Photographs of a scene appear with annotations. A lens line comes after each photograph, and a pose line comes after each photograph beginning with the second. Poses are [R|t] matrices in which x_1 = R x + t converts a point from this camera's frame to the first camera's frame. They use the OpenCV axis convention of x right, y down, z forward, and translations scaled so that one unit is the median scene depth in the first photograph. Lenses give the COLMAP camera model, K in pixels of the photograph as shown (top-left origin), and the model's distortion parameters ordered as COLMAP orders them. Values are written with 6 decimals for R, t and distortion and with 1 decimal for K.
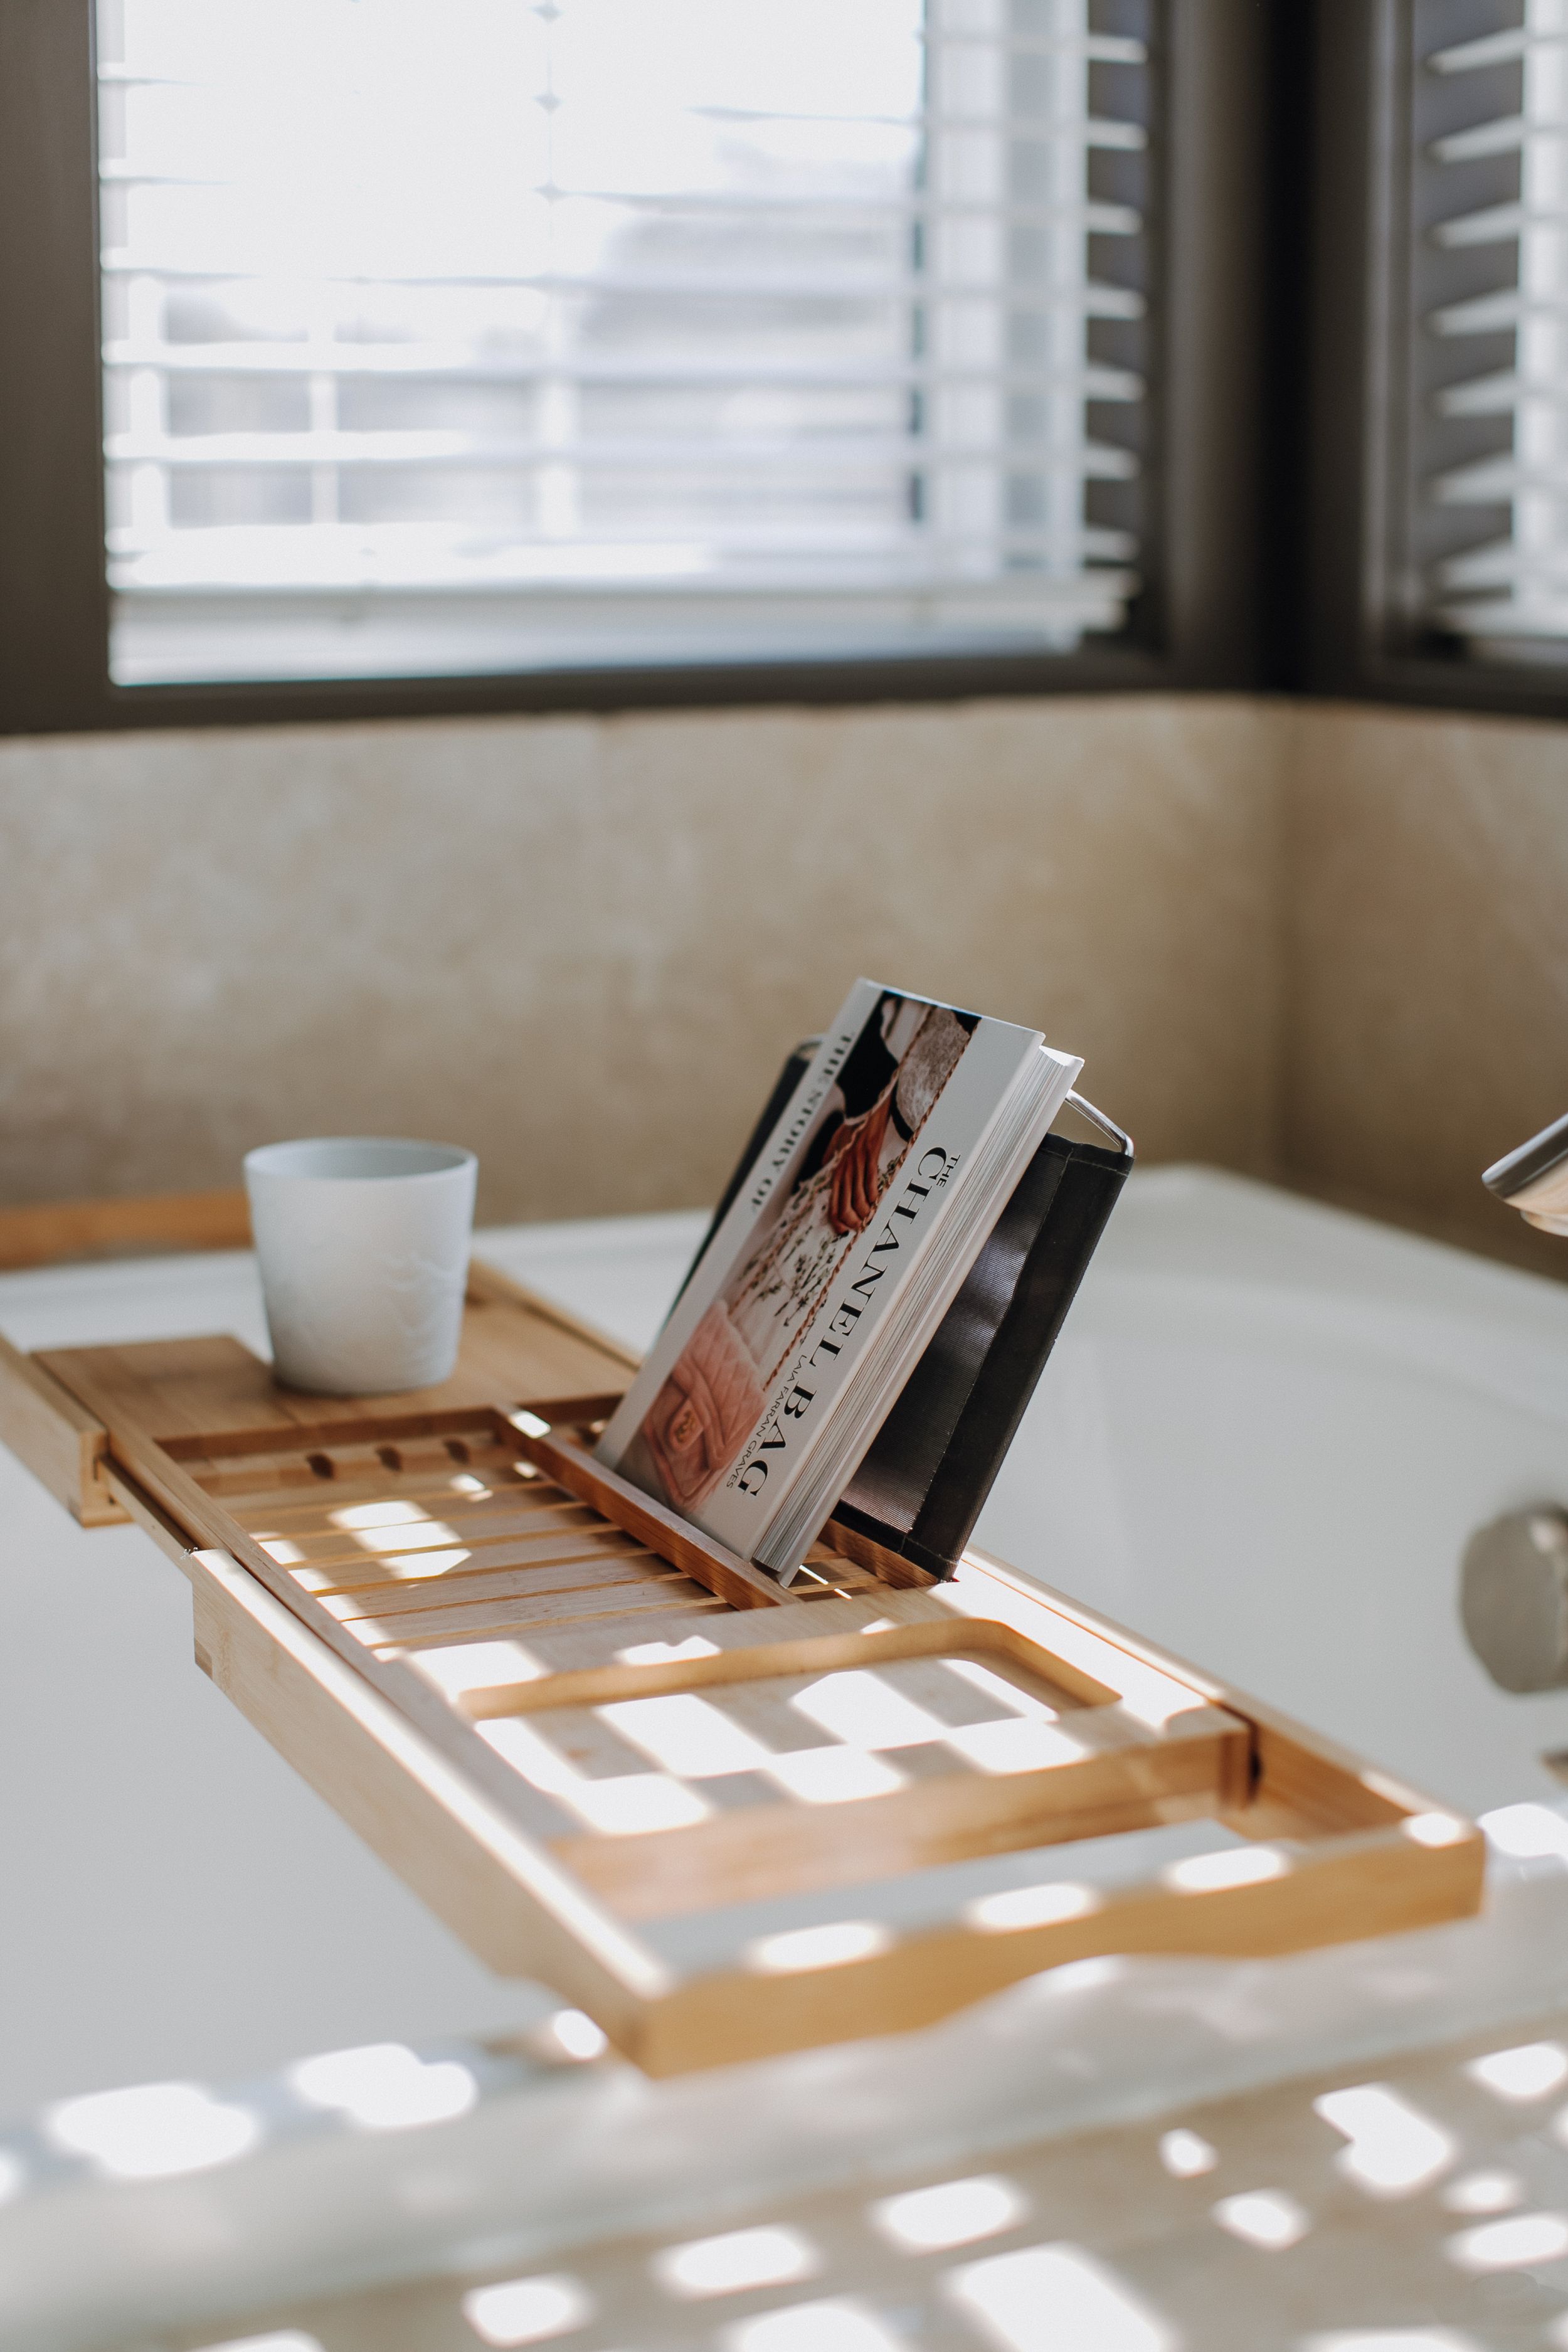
lens RADIAL K [[3476.1, 0, 784.0], [0, 3476.1, 1176.0], [0, 0, 1]] dist [-0.270813, 0.002470]
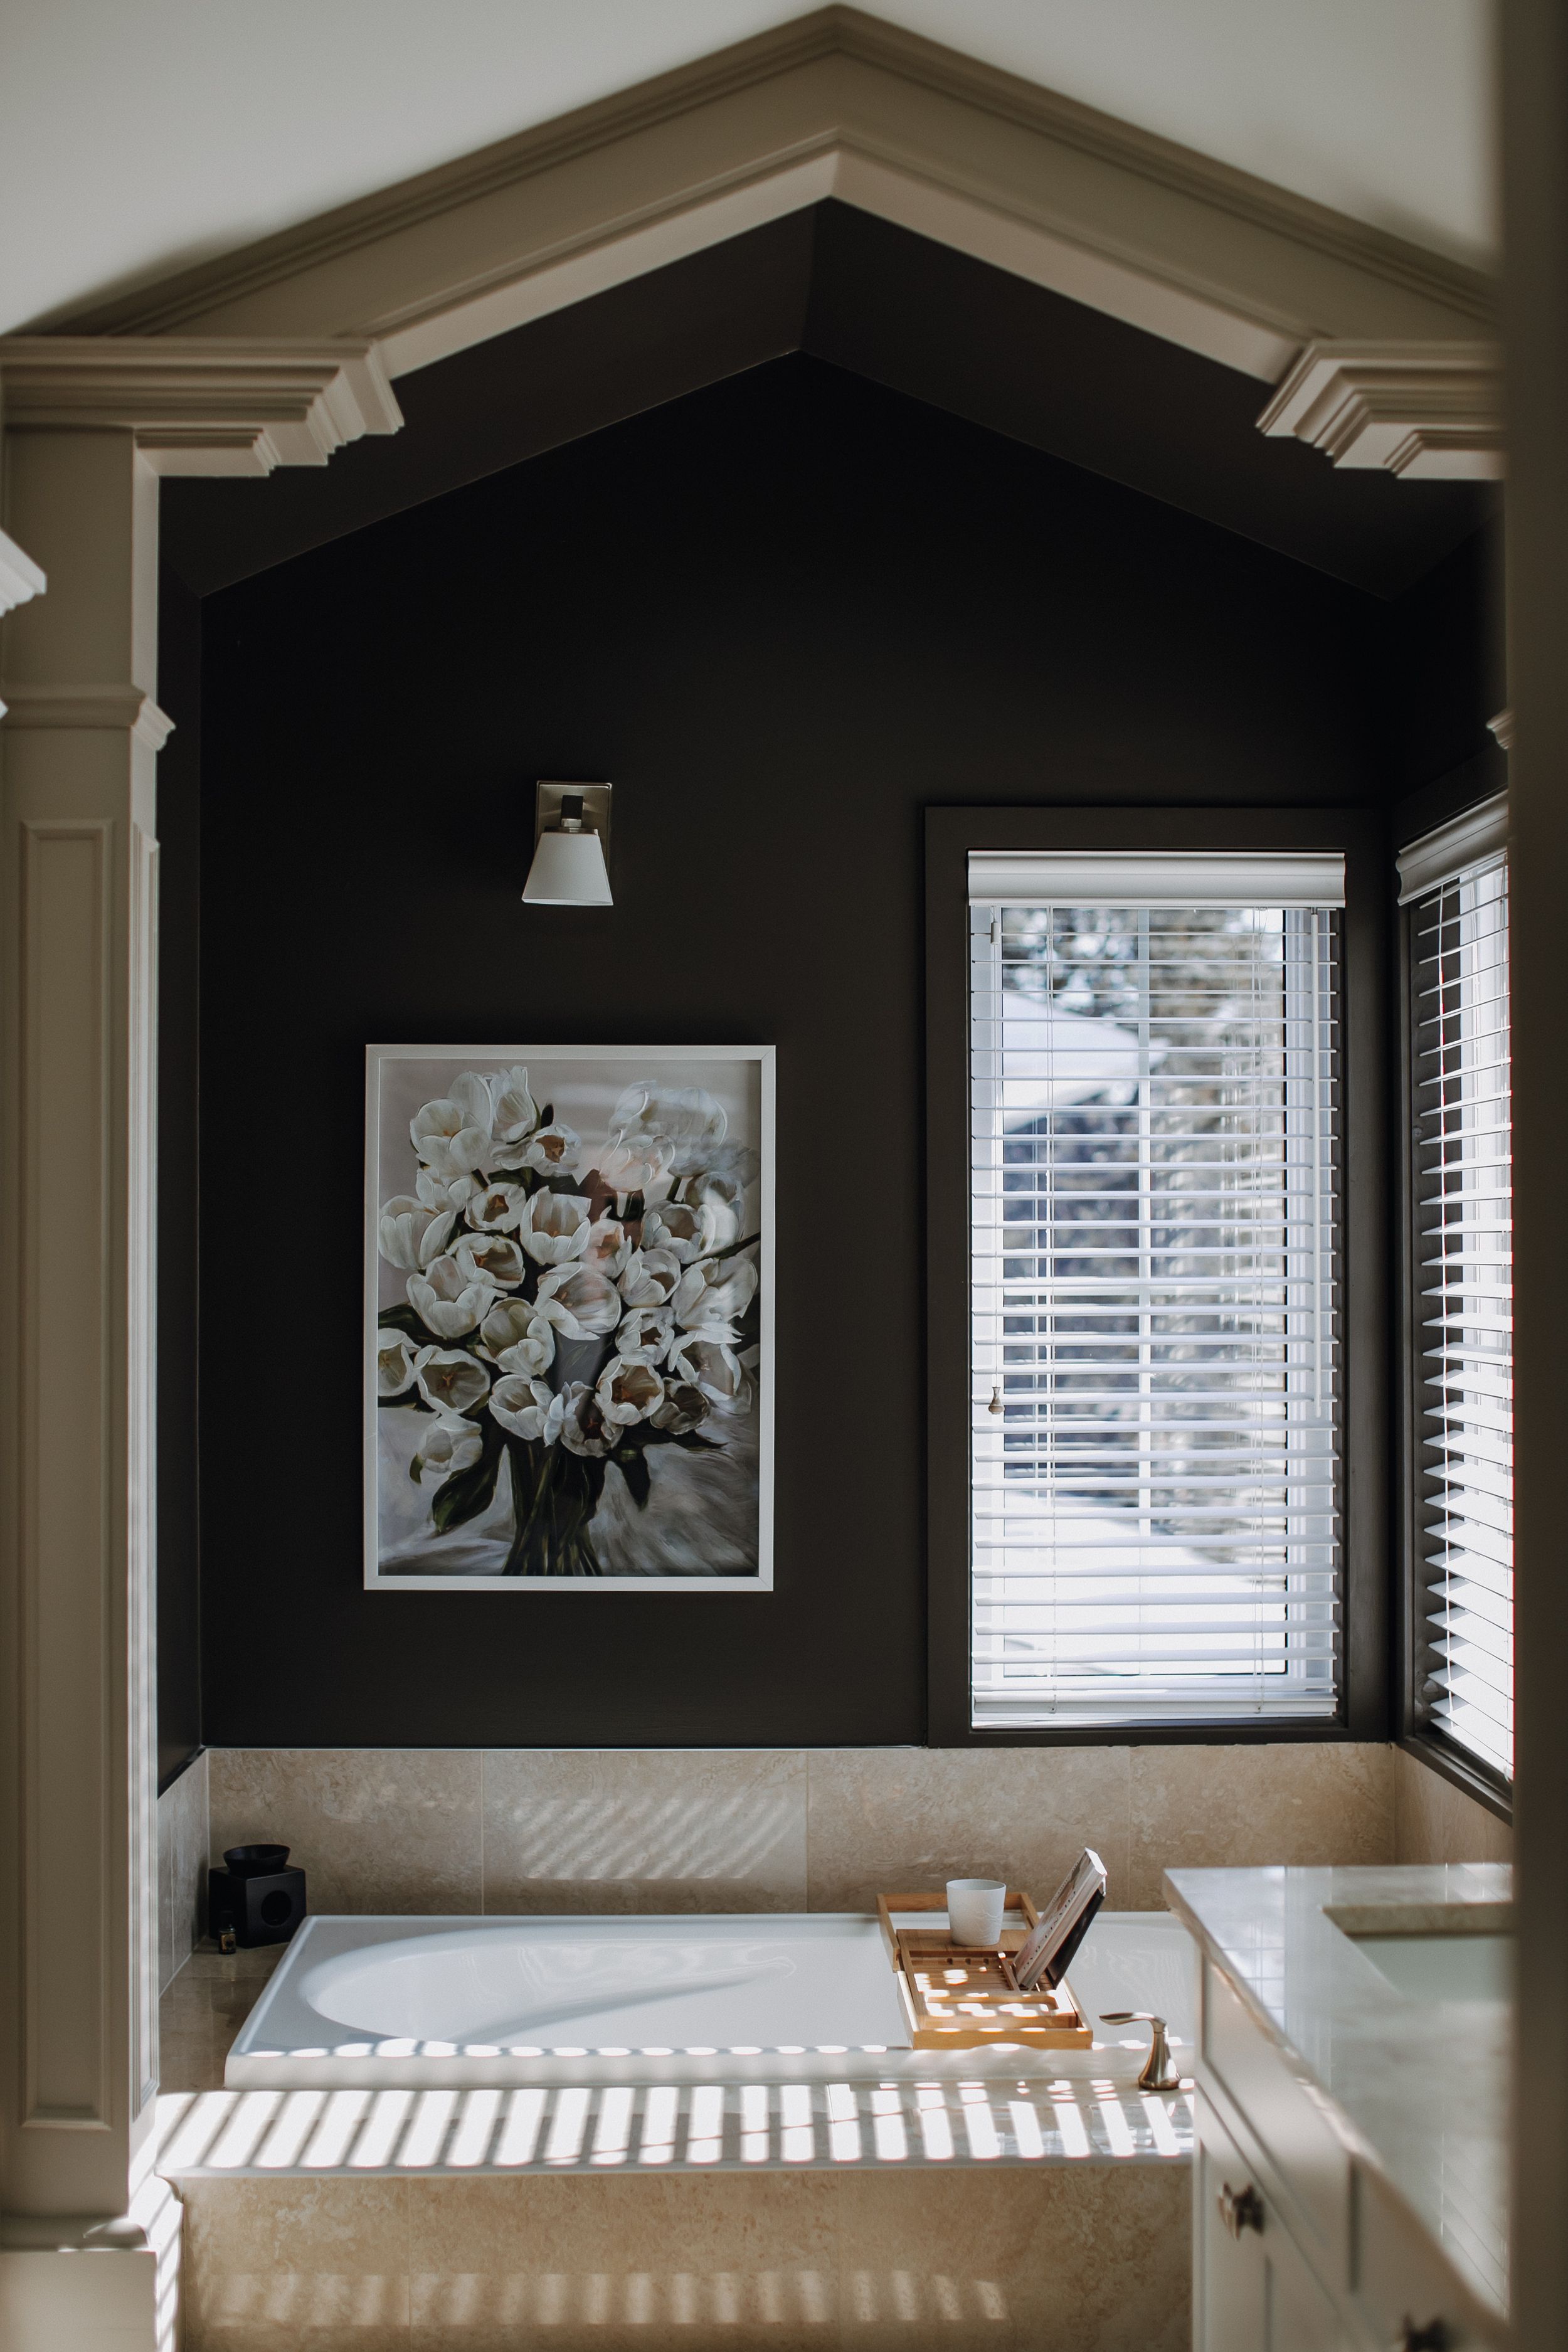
lens RADIAL K [[3476.1, 0, 784.0], [0, 3476.1, 1176.0], [0, 0, 1]] dist [-0.270813, 0.002470]
pose [[0.916392, -0.005751, -0.400240, 1.204865], [-0.075678, 0.979375, -0.187345, -0.045787], [0.393062, 0.201971, 0.897056, -2.642199]]
